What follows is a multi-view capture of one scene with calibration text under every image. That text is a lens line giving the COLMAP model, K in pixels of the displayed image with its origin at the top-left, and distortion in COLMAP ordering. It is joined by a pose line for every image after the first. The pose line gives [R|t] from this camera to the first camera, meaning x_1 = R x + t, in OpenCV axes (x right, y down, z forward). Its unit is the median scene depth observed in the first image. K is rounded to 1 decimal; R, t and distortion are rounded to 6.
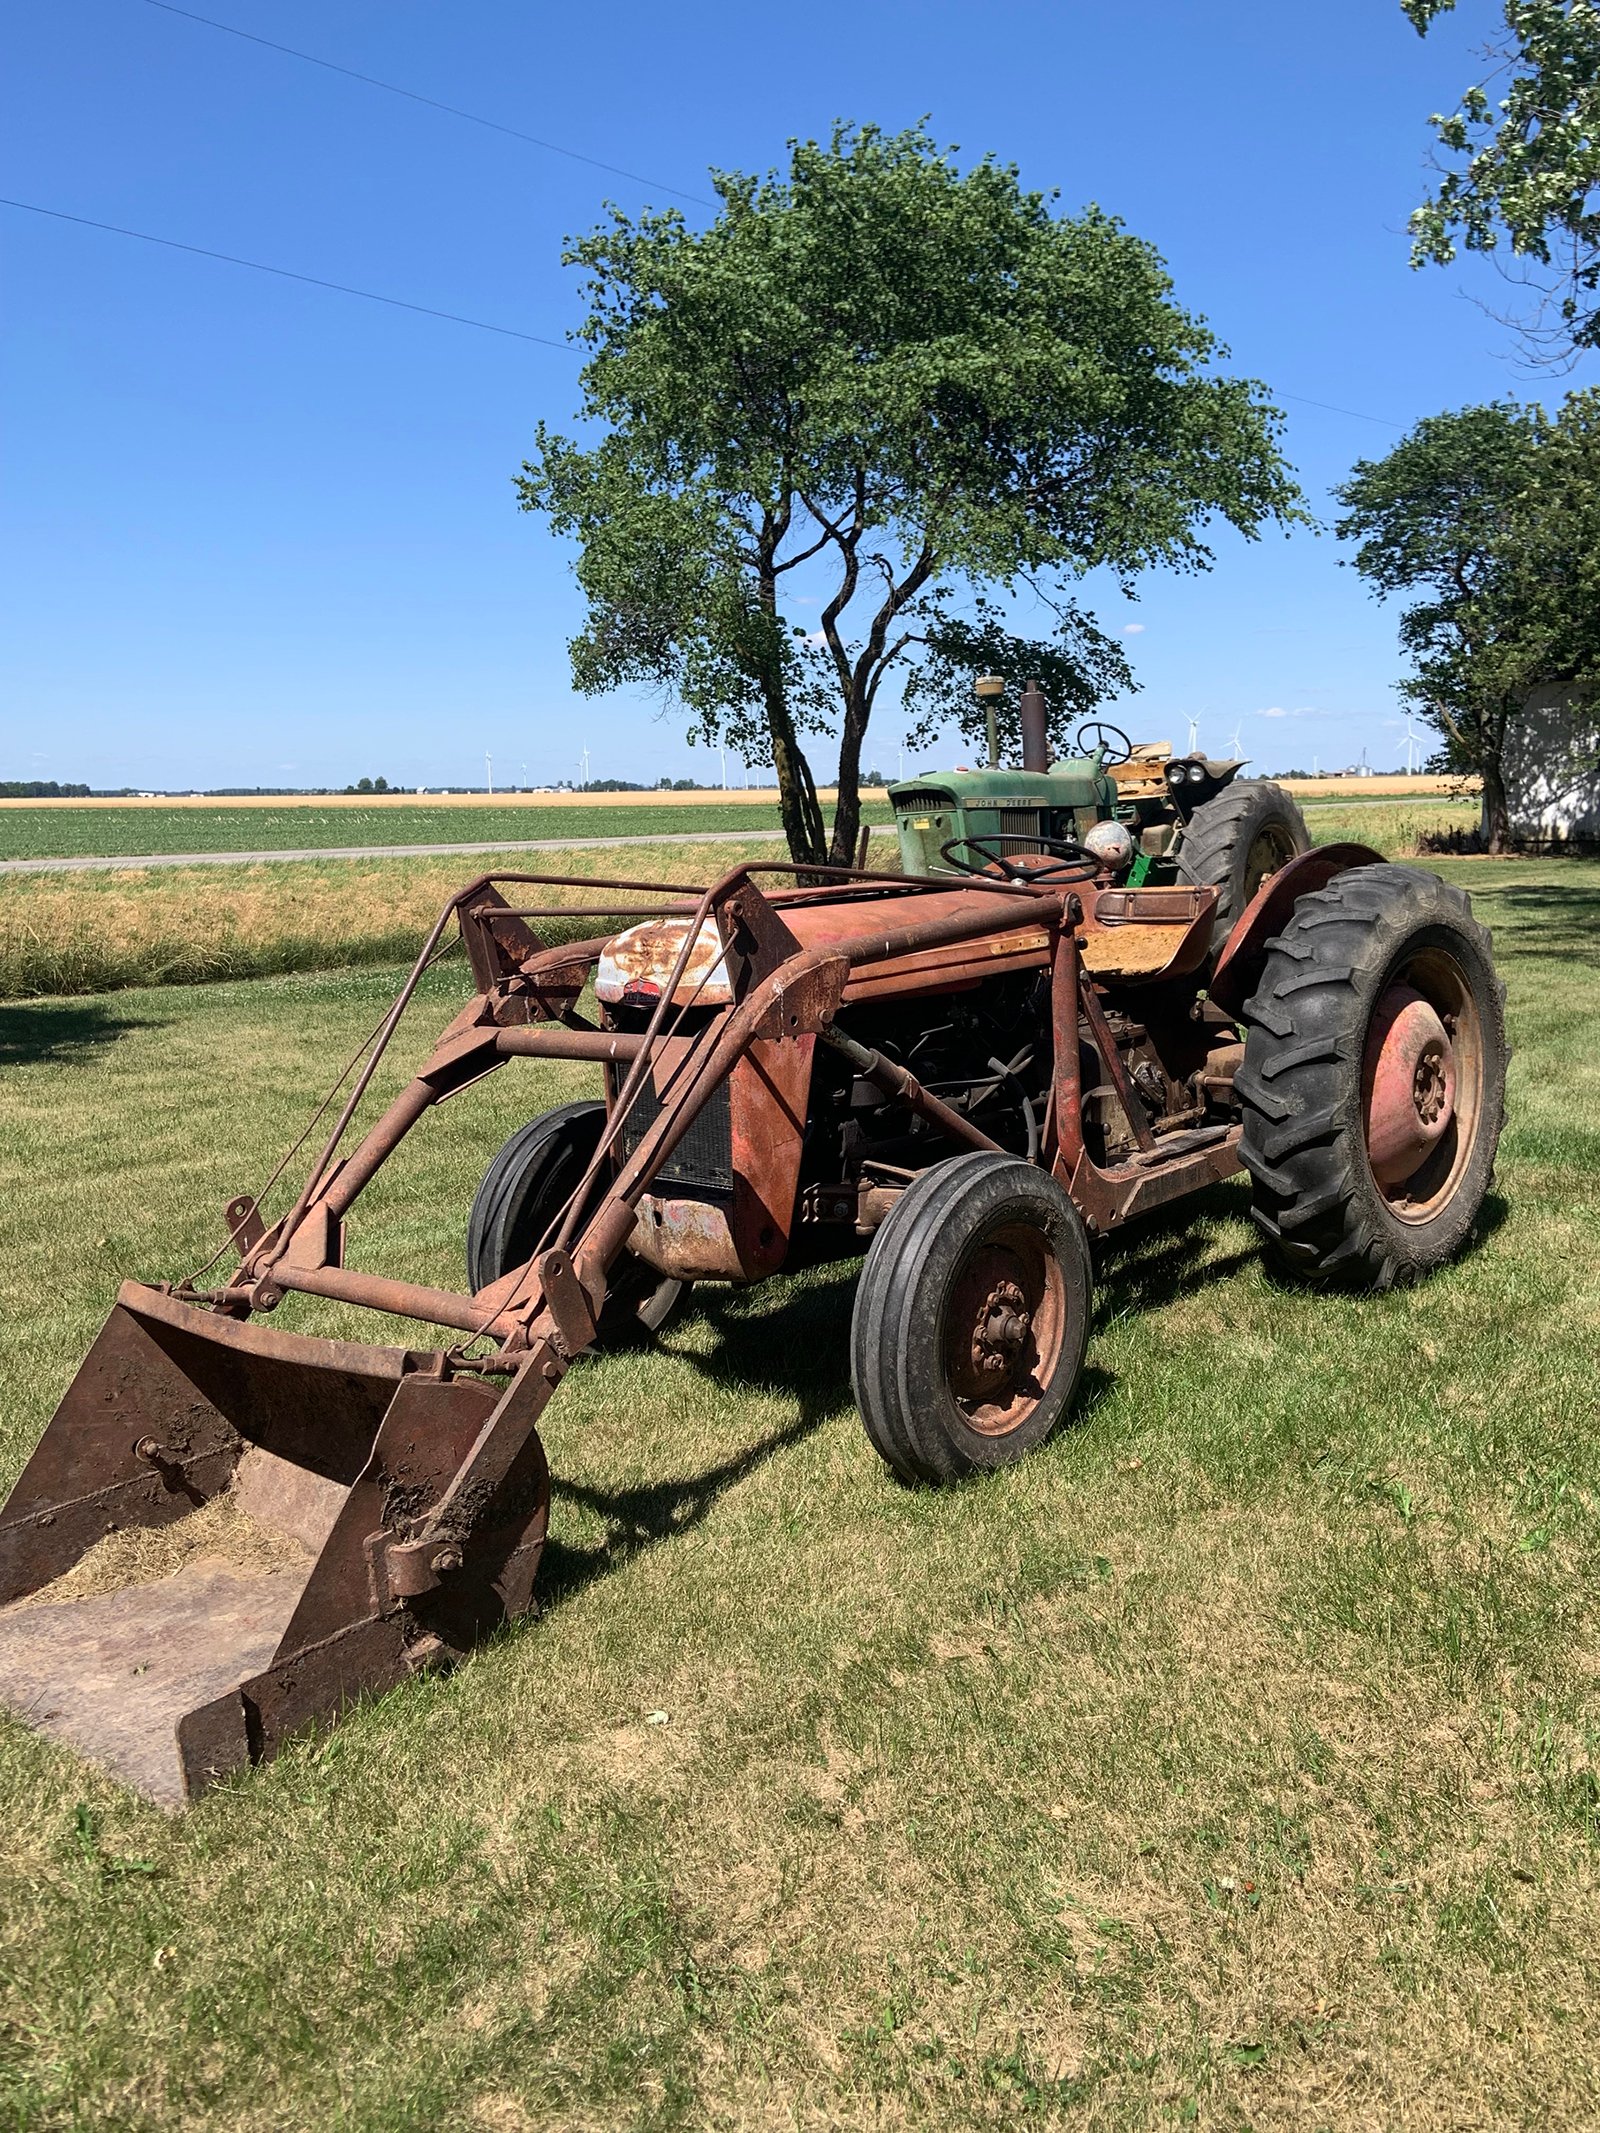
lens RADIAL K [[1775.5, 0, 806.9], [0, 1775.5, 1080.3], [0, 0, 1]] dist [0.112939, -0.143254]
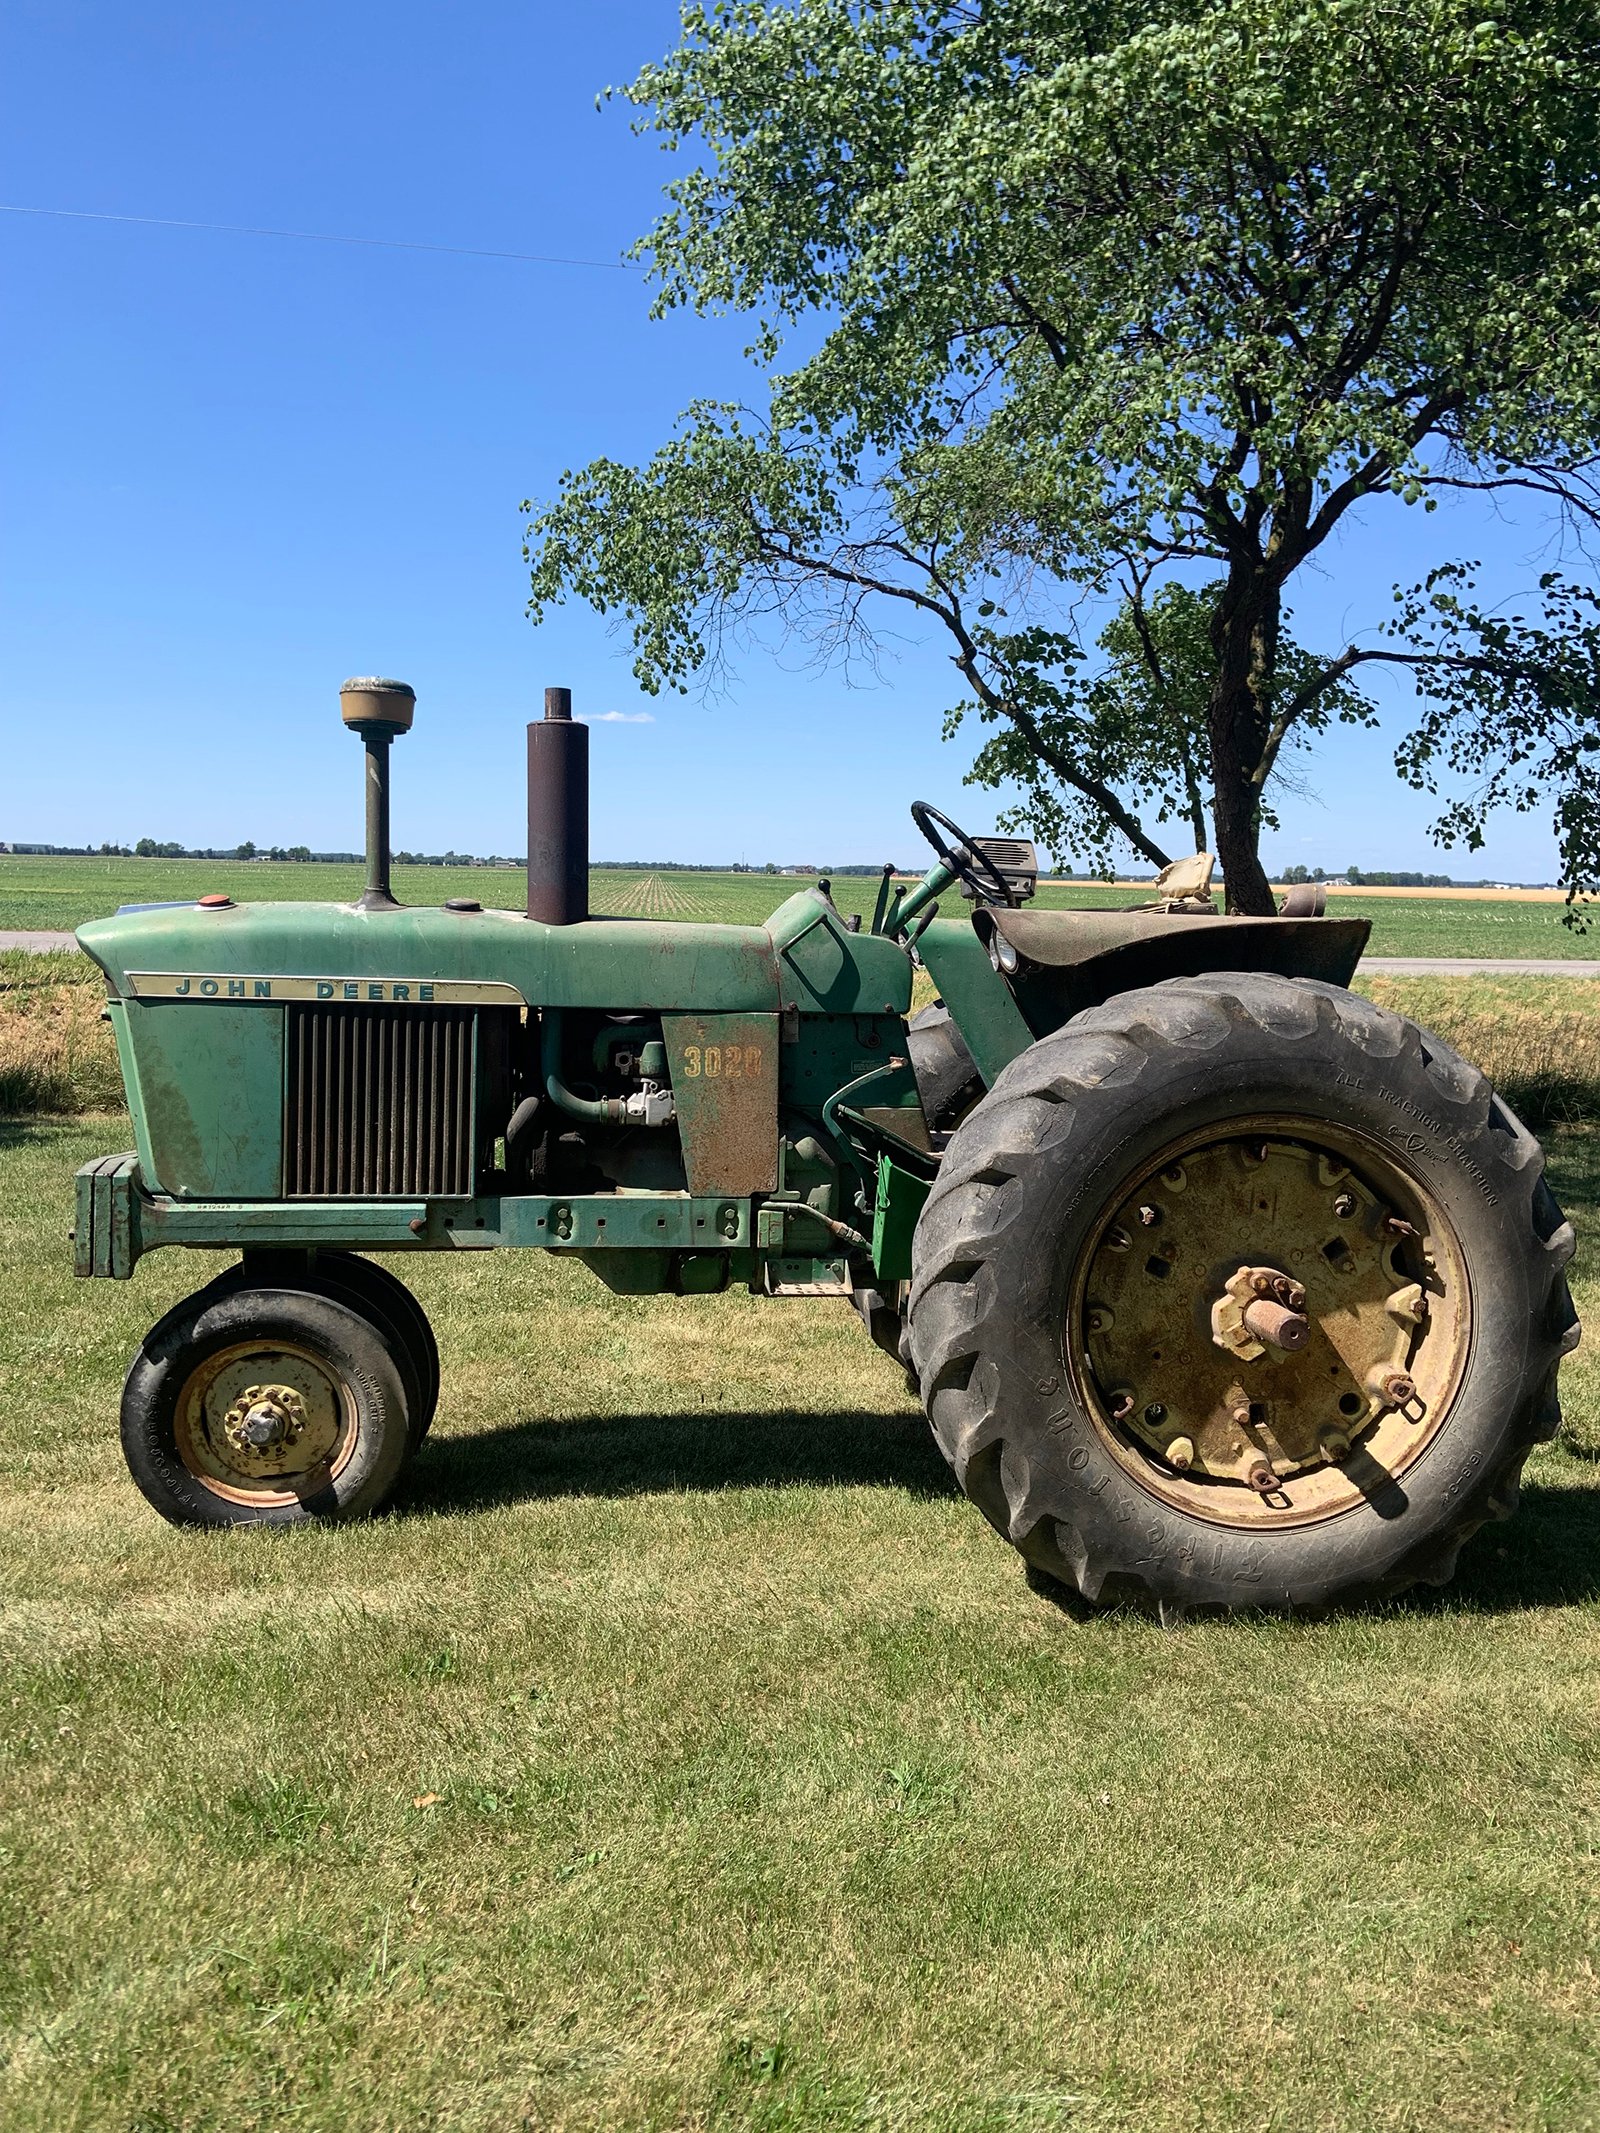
lens RADIAL K [[1609.5, 0, 809.5], [0, 1609.5, 1036.4], [0, 0, 1]] dist [0.101319, -0.130621]
pose [[0.725810, 0.102706, -0.680185, 0.982428], [-0.146088, 0.989250, -0.006513, -0.357739], [0.672204, 0.104094, 0.733012, 1.821897]]
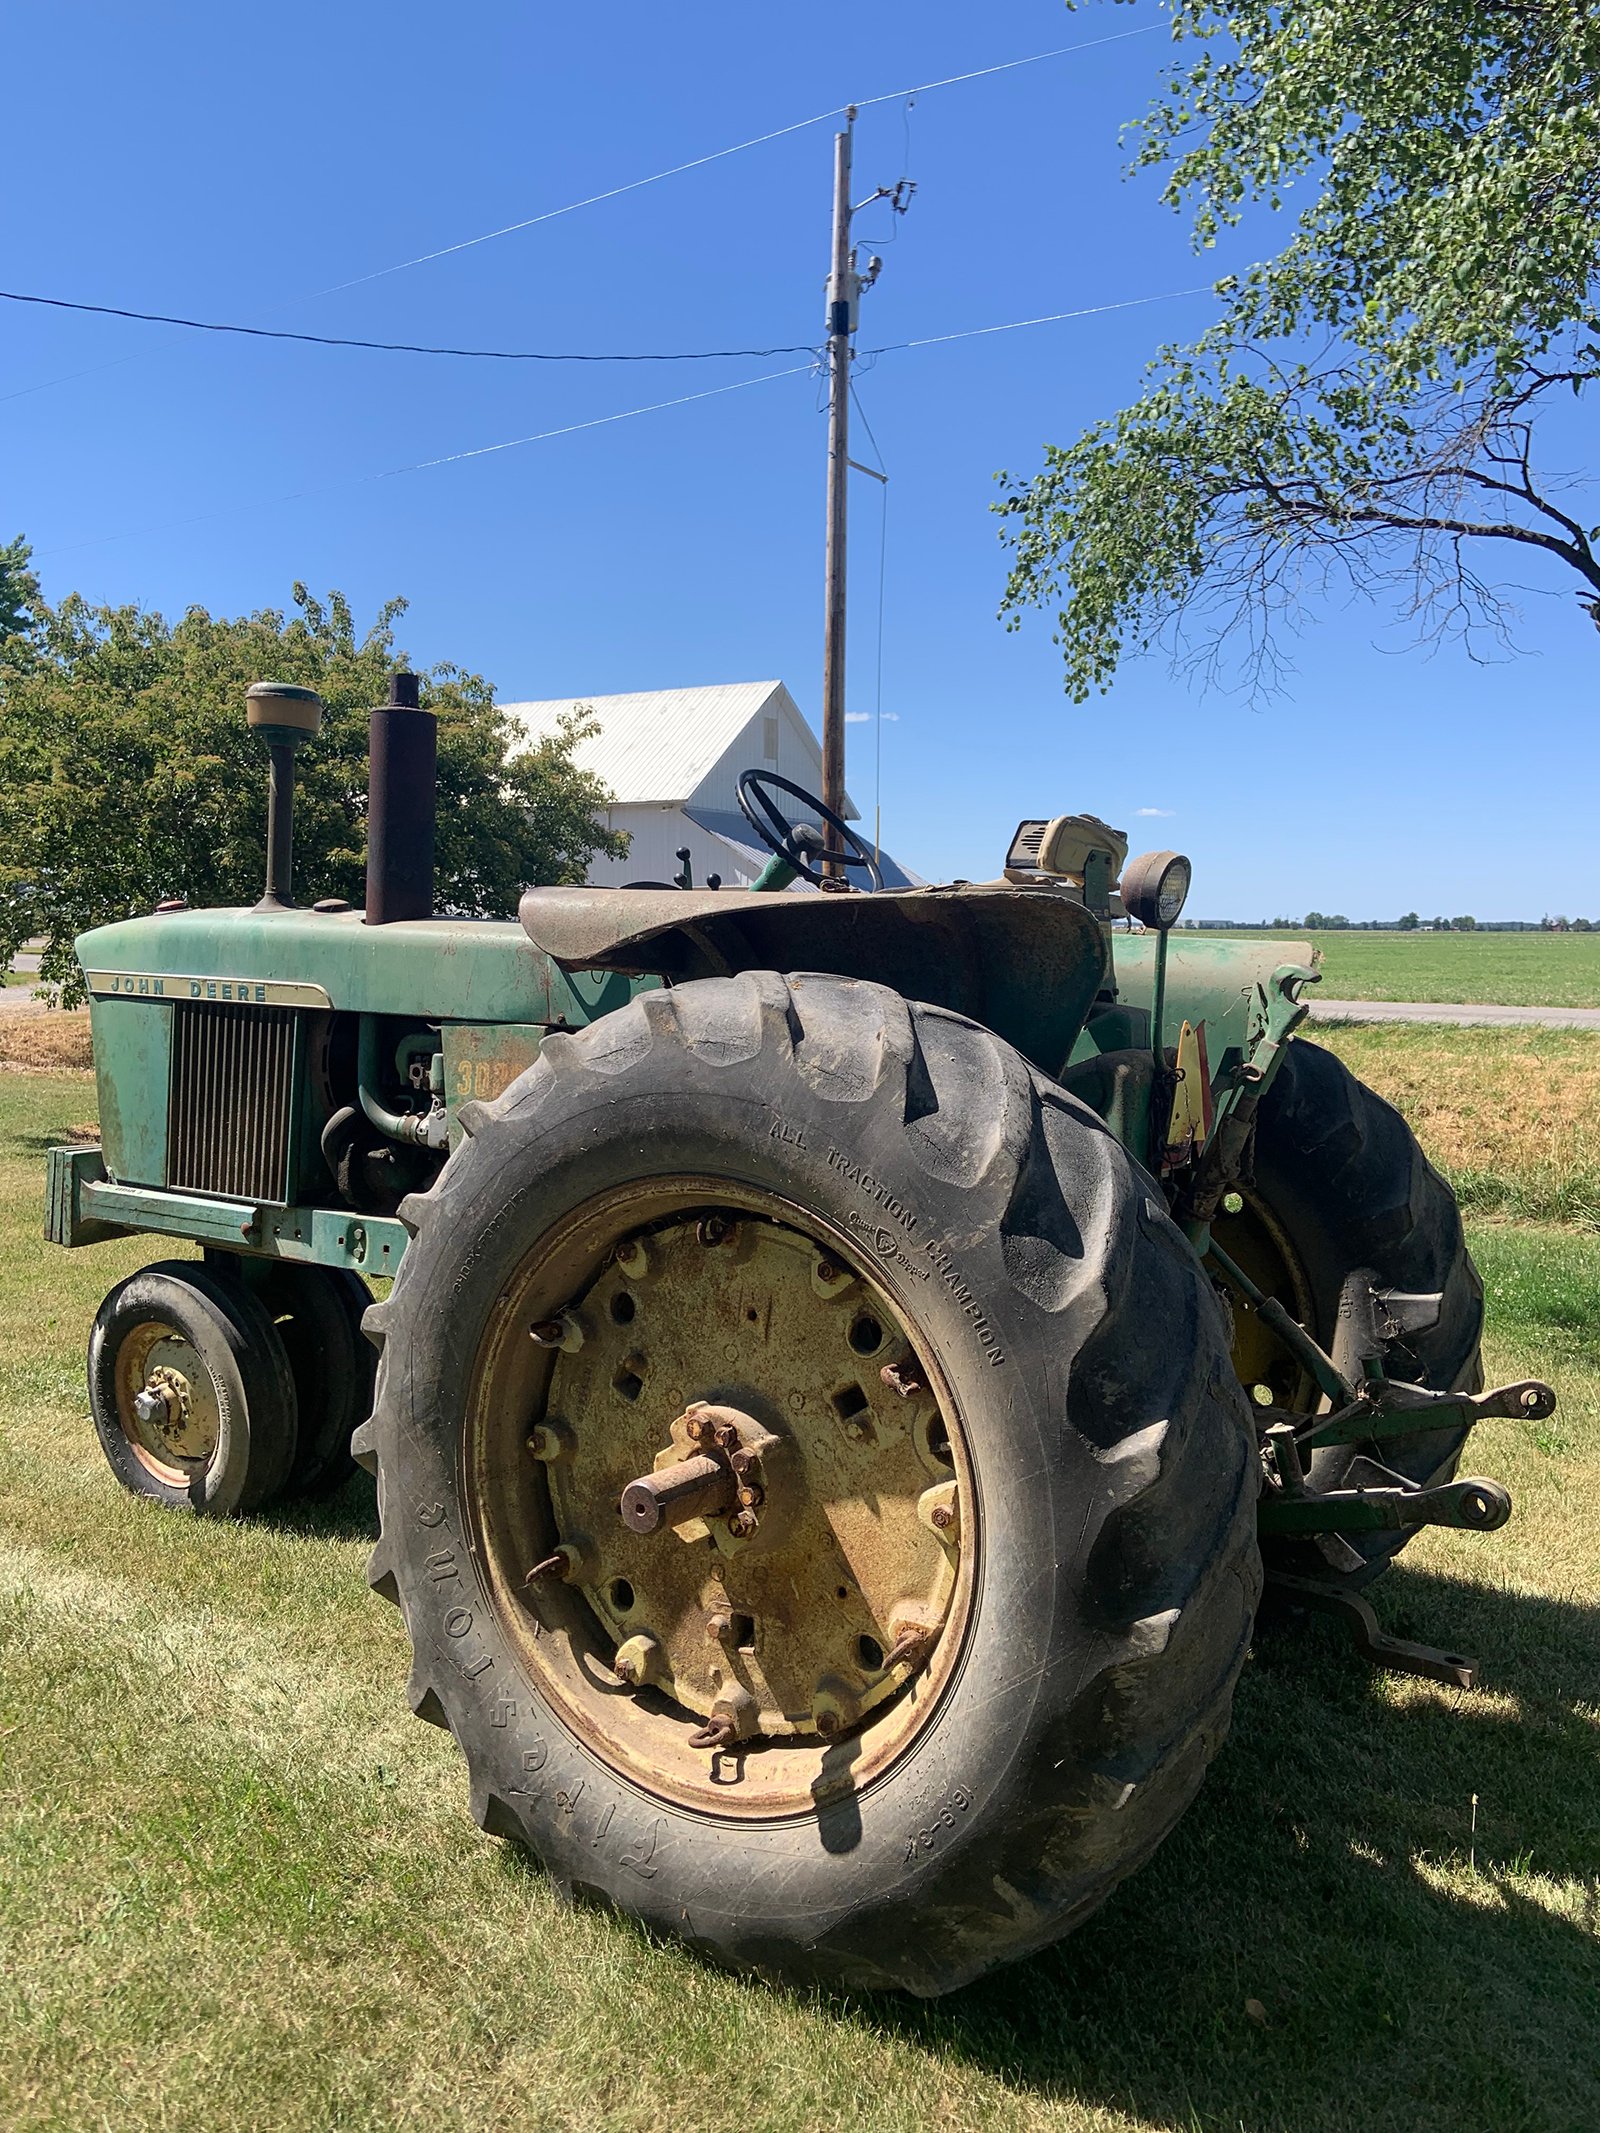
lens RADIAL K [[1609.5, 0, 809.5], [0, 1609.5, 1036.4], [0, 0, 1]] dist [0.101319, -0.130621]
pose [[0.123320, 0.087372, -0.988513, 1.120739], [-0.174151, 0.982563, 0.065120, -0.435980], [0.976967, 0.164120, 0.136386, 2.448067]]
